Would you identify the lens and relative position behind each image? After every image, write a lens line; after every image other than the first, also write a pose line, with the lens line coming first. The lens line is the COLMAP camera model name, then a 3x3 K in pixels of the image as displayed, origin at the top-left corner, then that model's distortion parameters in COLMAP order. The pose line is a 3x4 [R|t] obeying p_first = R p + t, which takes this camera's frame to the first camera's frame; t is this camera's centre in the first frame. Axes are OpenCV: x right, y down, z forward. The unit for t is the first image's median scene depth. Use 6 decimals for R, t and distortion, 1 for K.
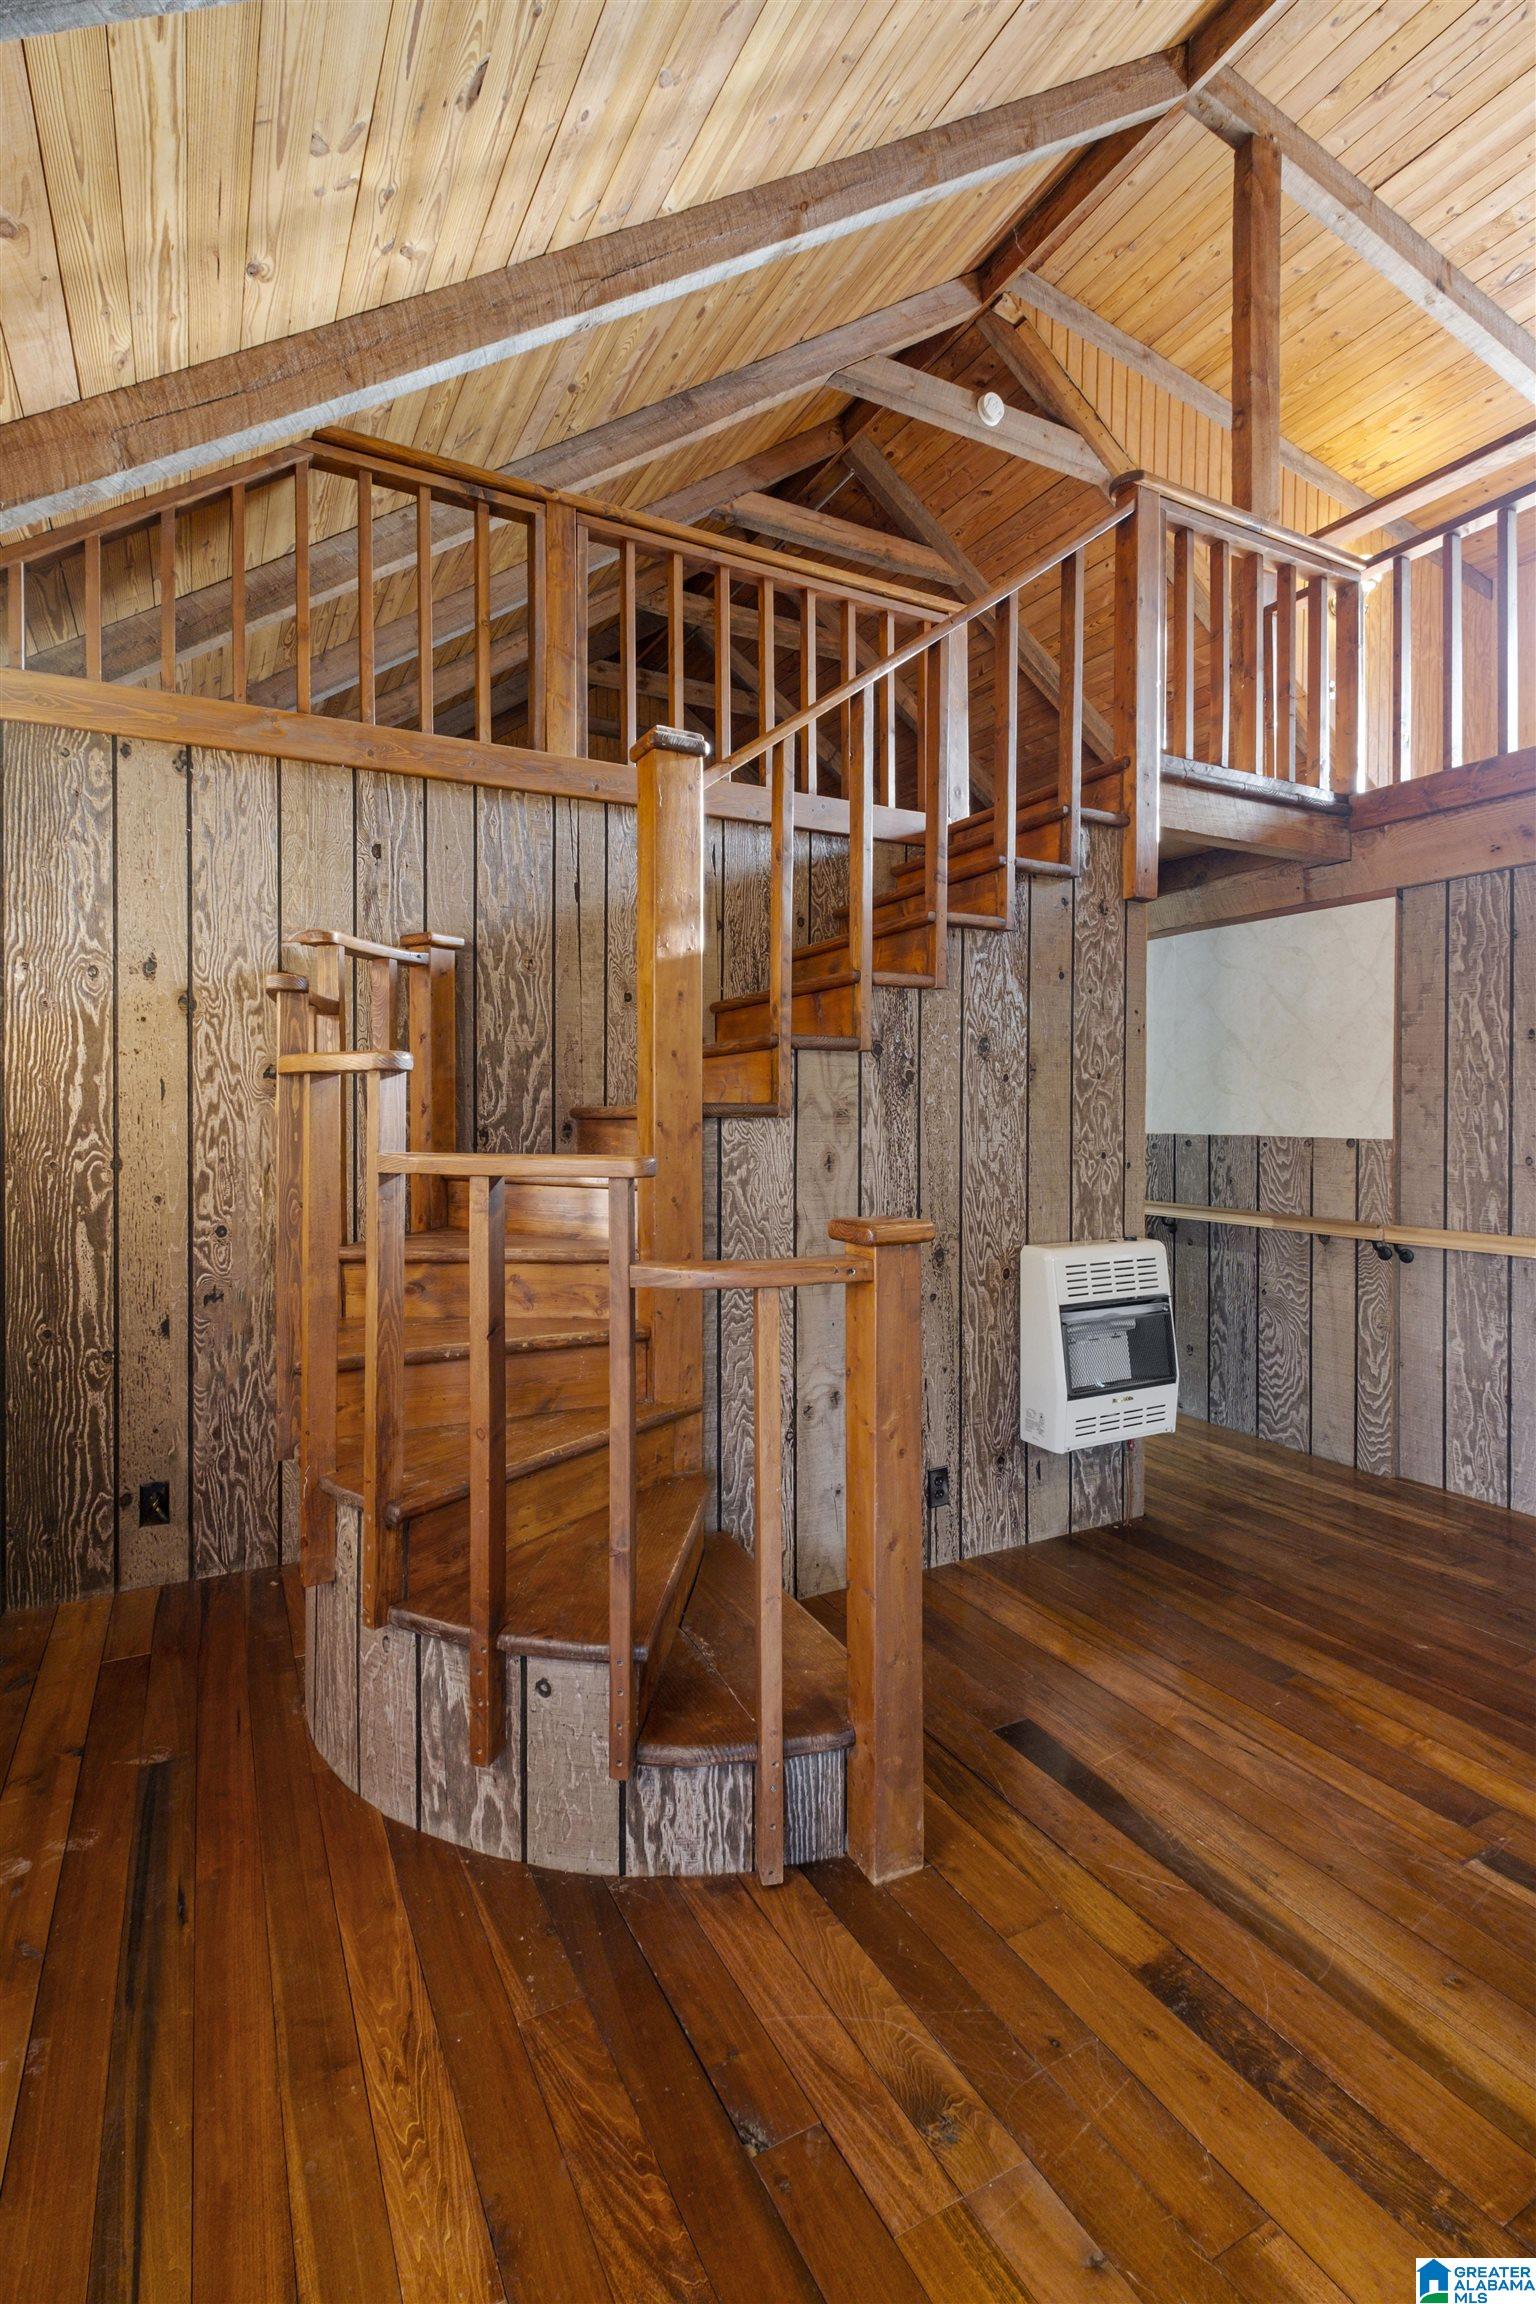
lens RADIAL K [[1027.7, 0, 738.6], [0, 1027.7, 1119.3], [0, 0, 1]] dist [0.017225, -0.009445]
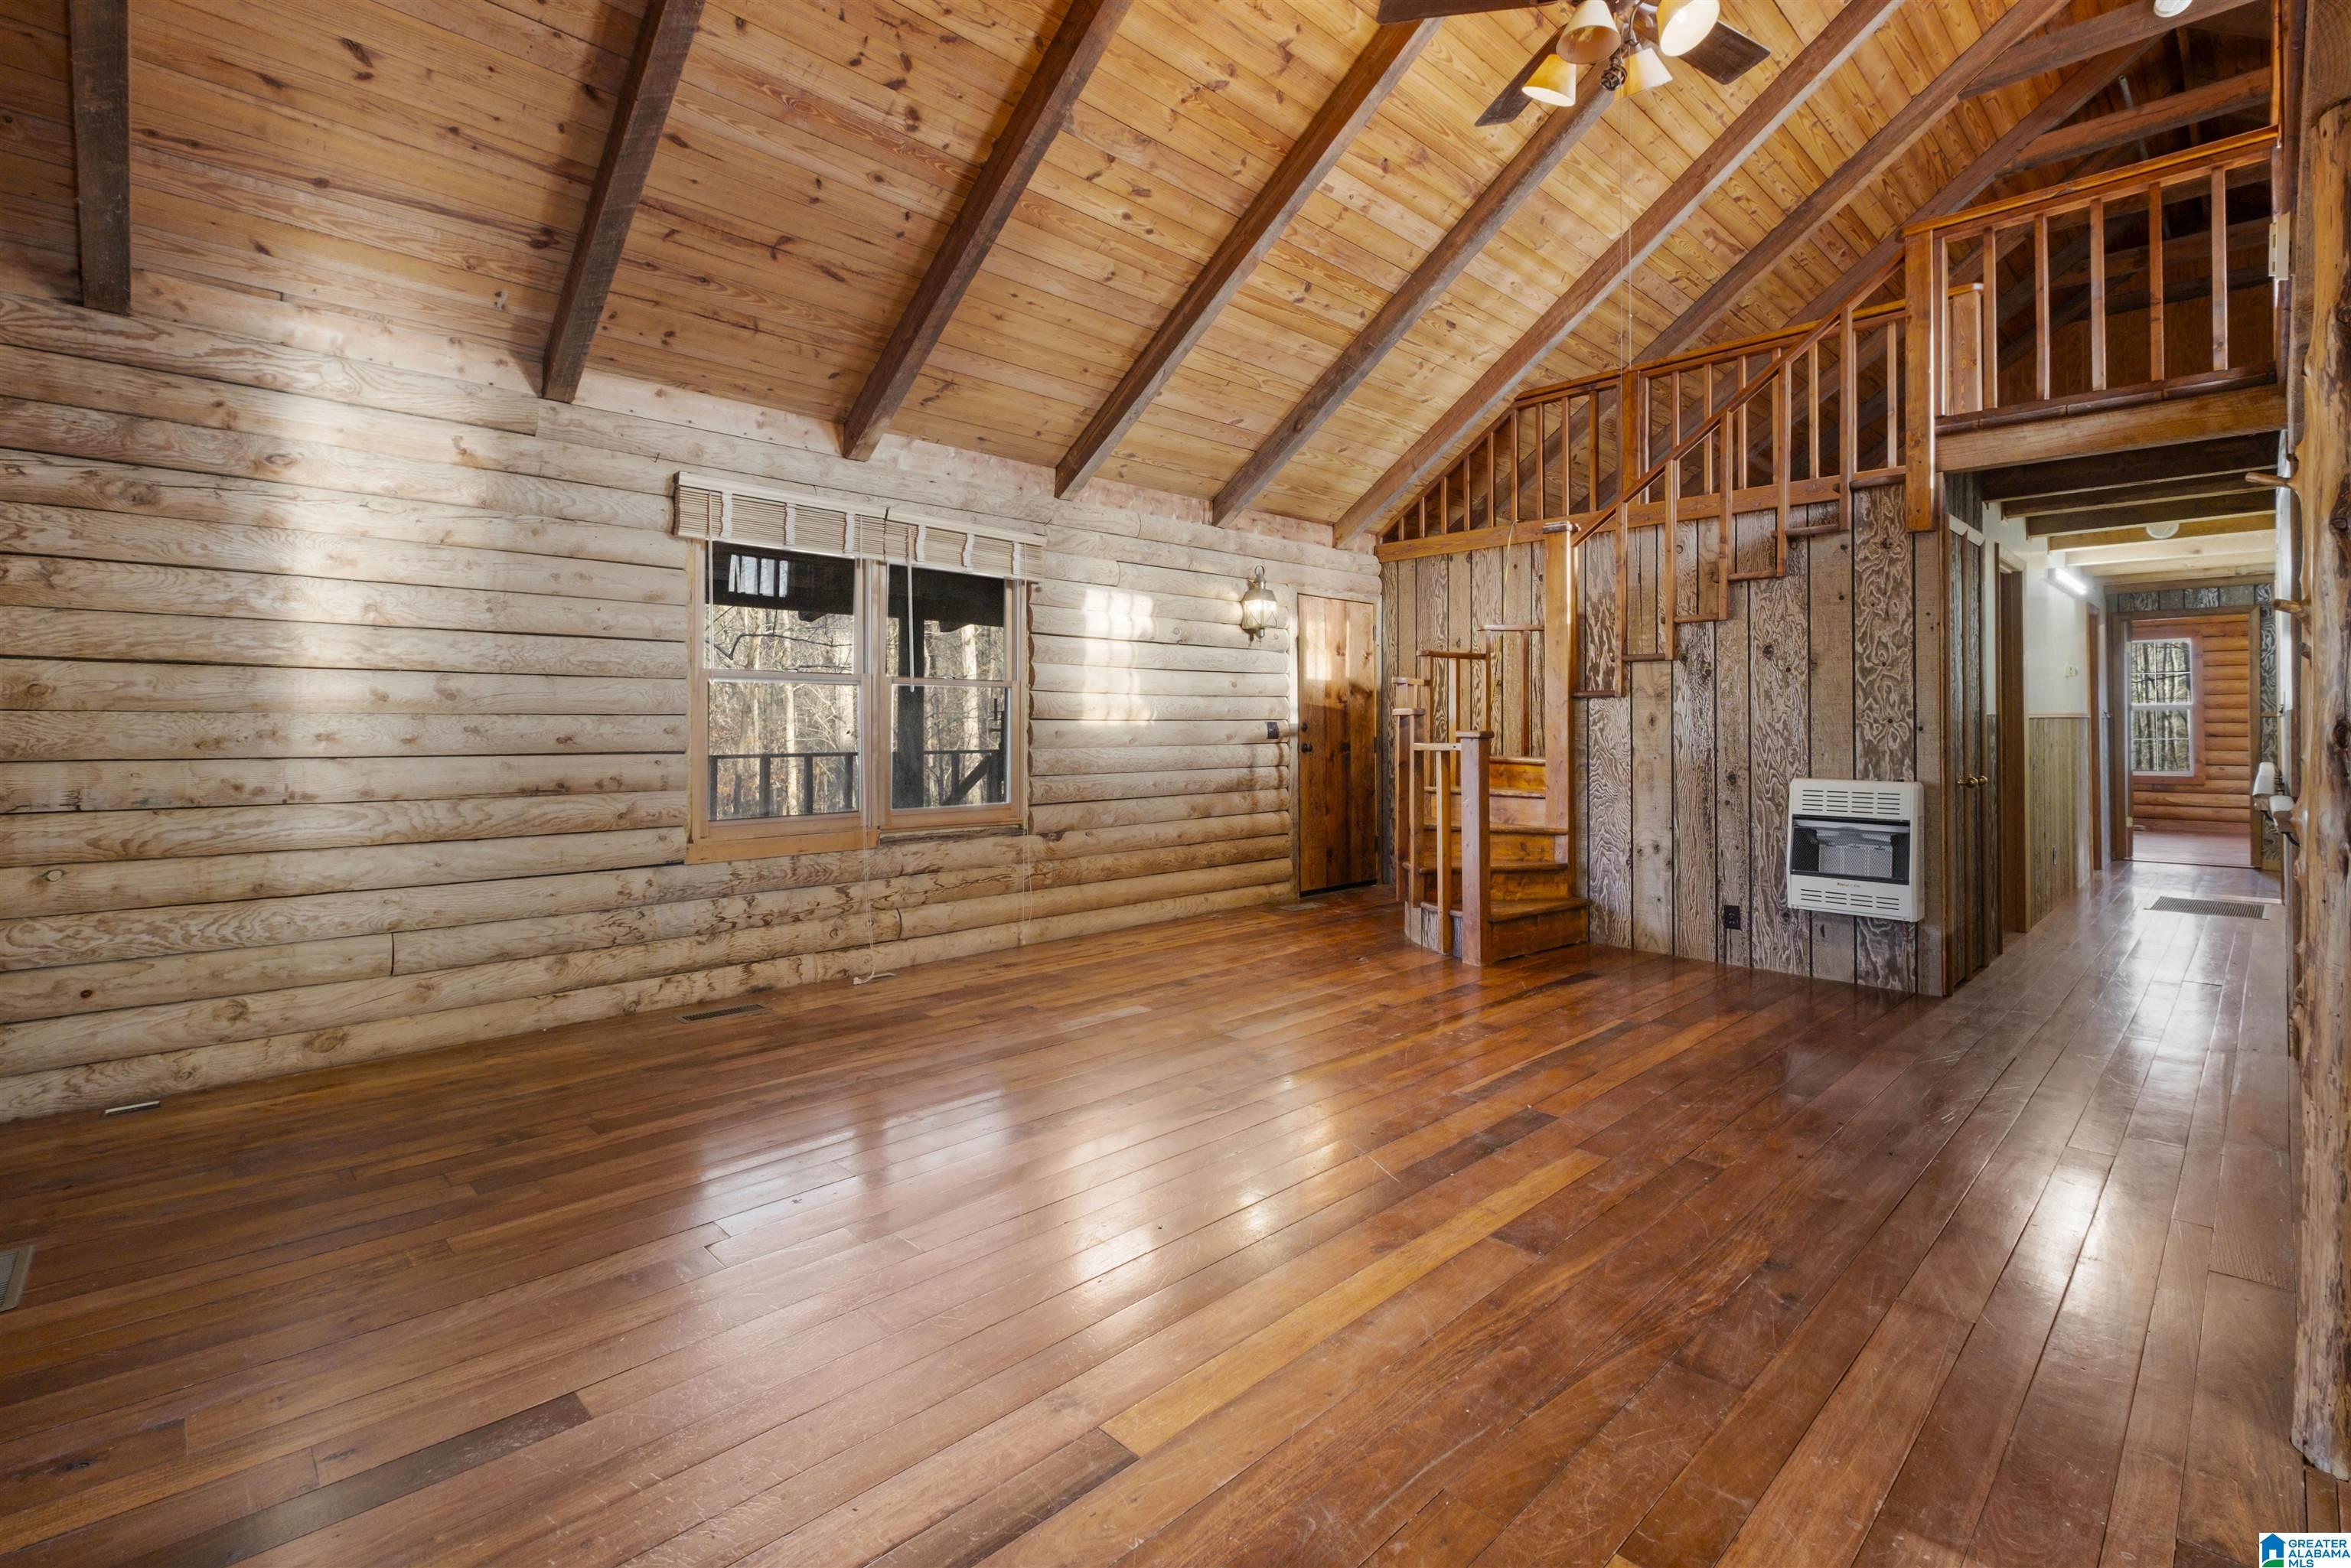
lens RADIAL K [[1048.6, 0, 1171.3], [0, 1048.6, 711.4], [0, 0, 1]] dist [0.017225, -0.009445]
pose [[0.287507, -0.010821, -0.957717, 1.522228], [-0.011807, 0.999820, -0.014841, 0.057764], [0.957706, 0.015575, 0.287328, -0.355753]]
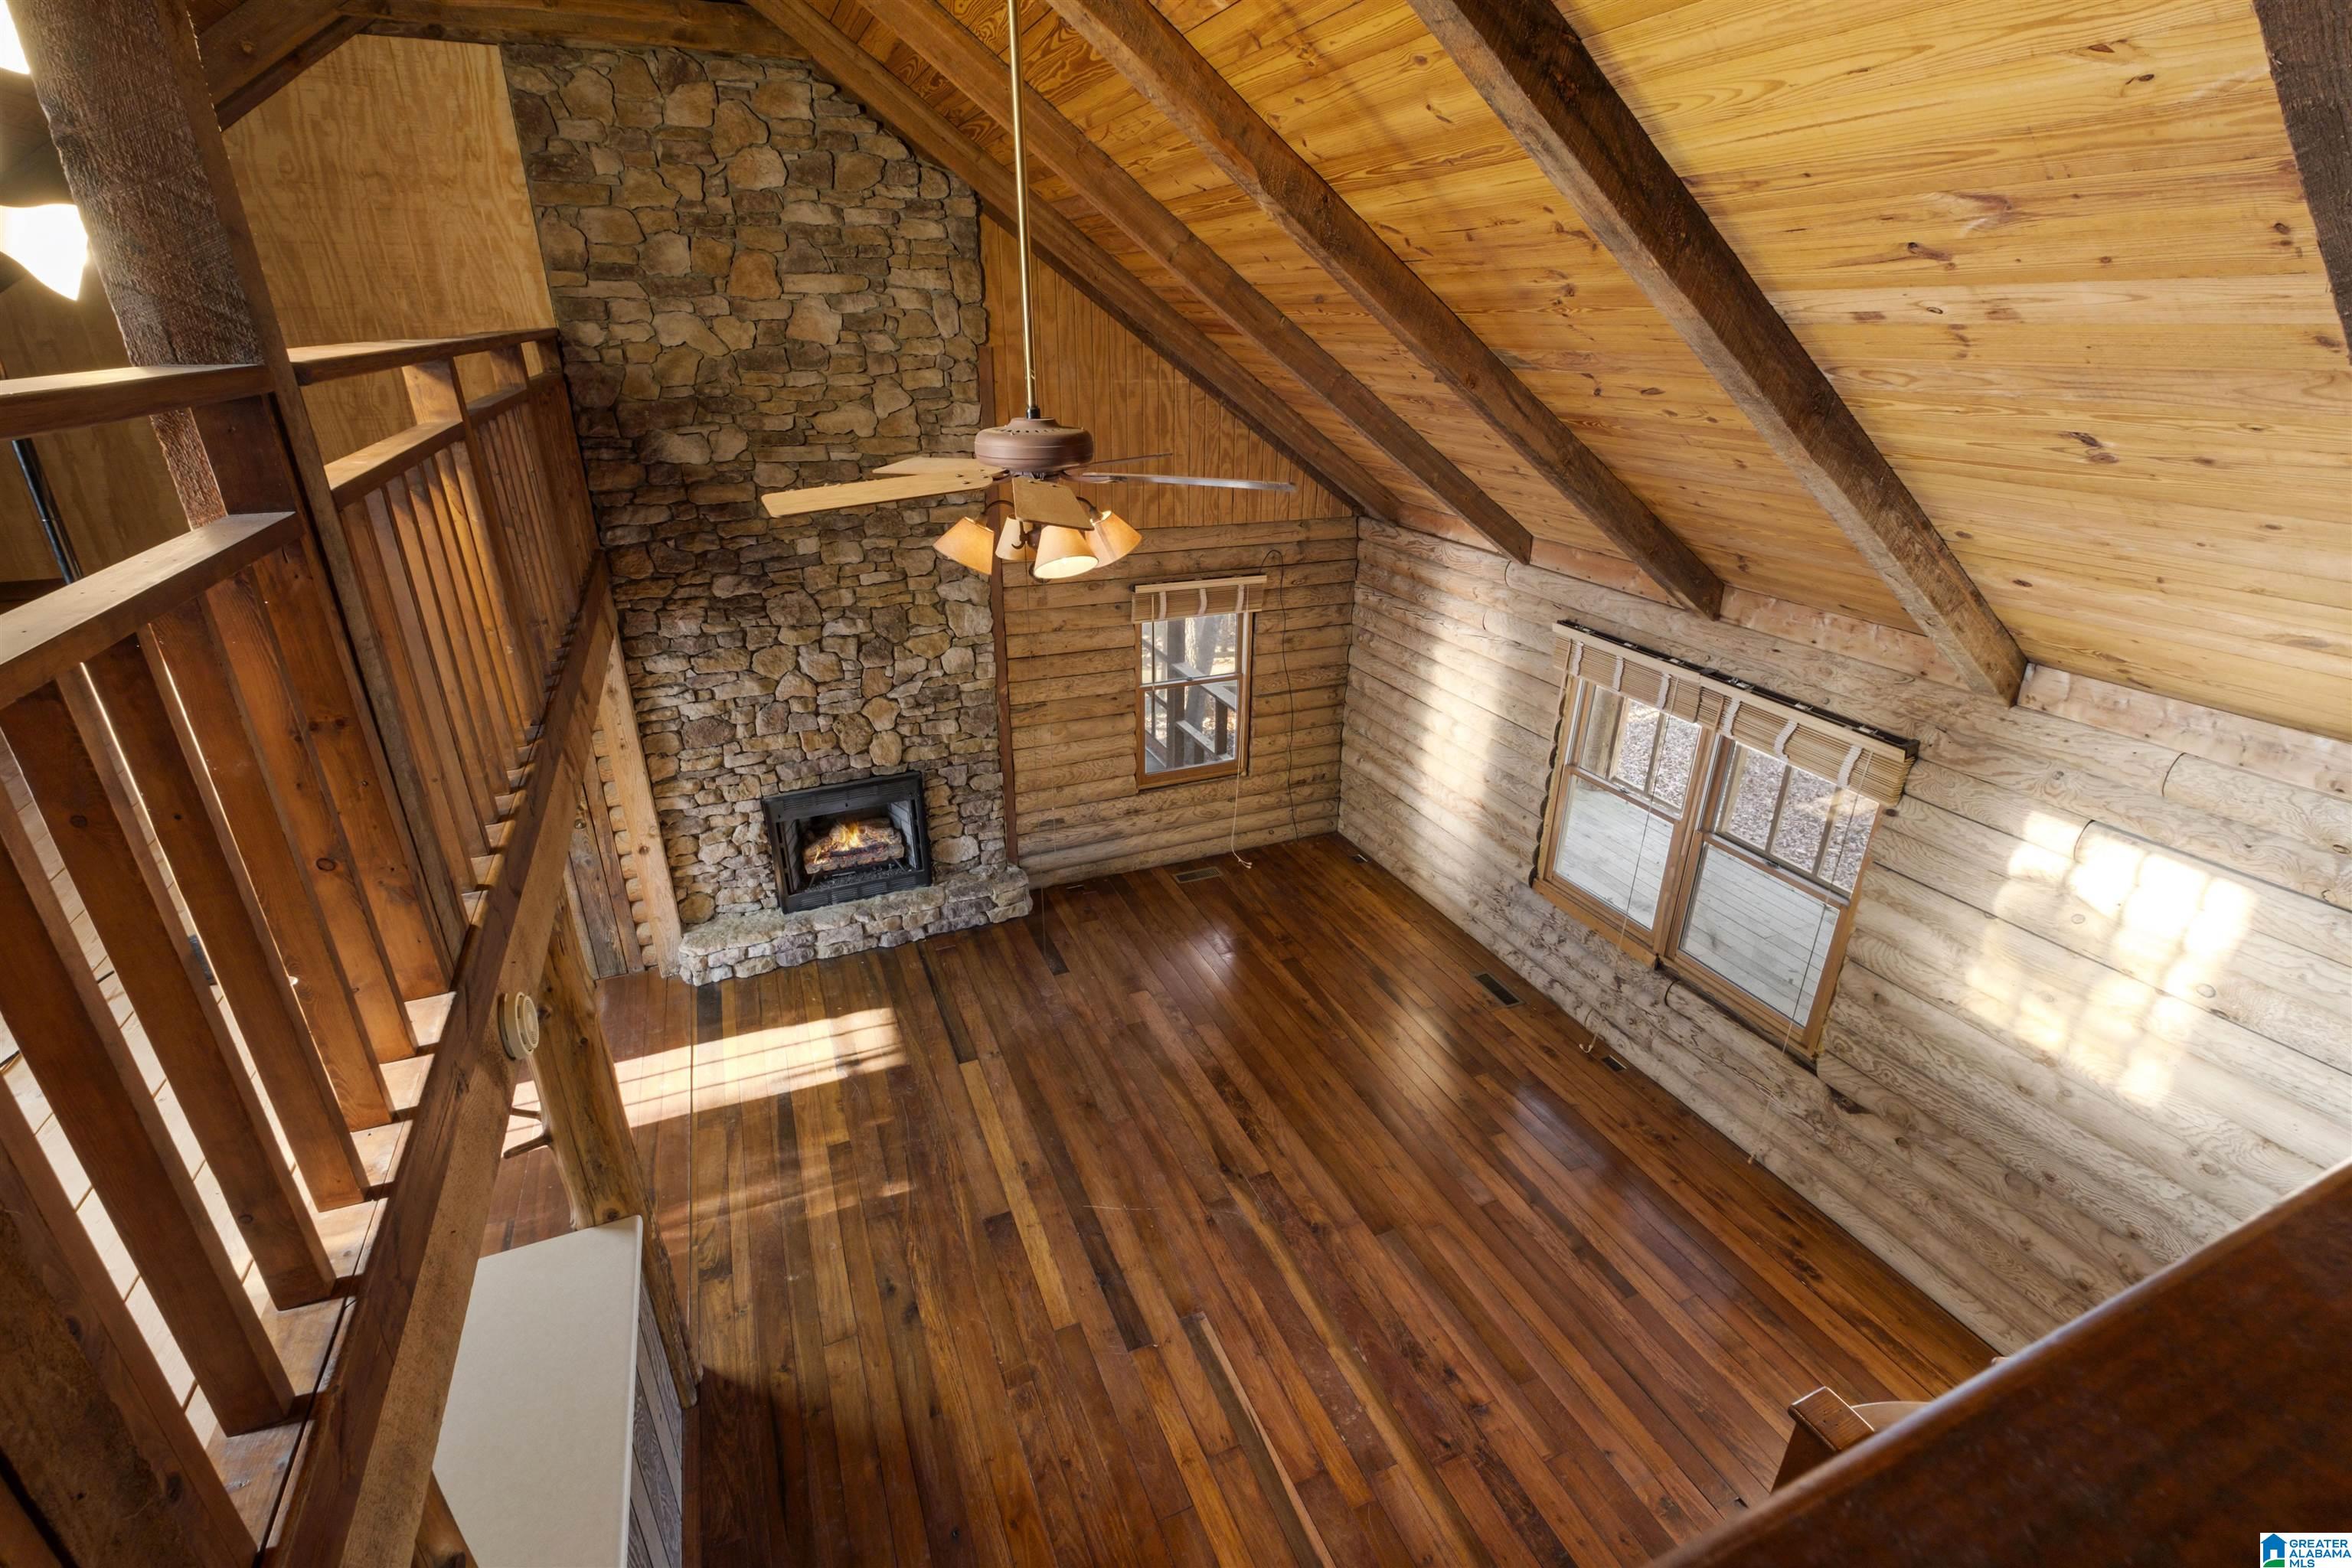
lens RADIAL K [[1049.1, 0, 1160.7], [0, 1049.1, 760.5], [0, 0, 1]] dist [0.017225, -0.009445]
pose [[-0.996465, -0.031795, 0.077764, 0.563564], [0.001809, 0.917282, 0.398235, -0.740611], [-0.083994, 0.396968, -0.913981, 1.155963]]
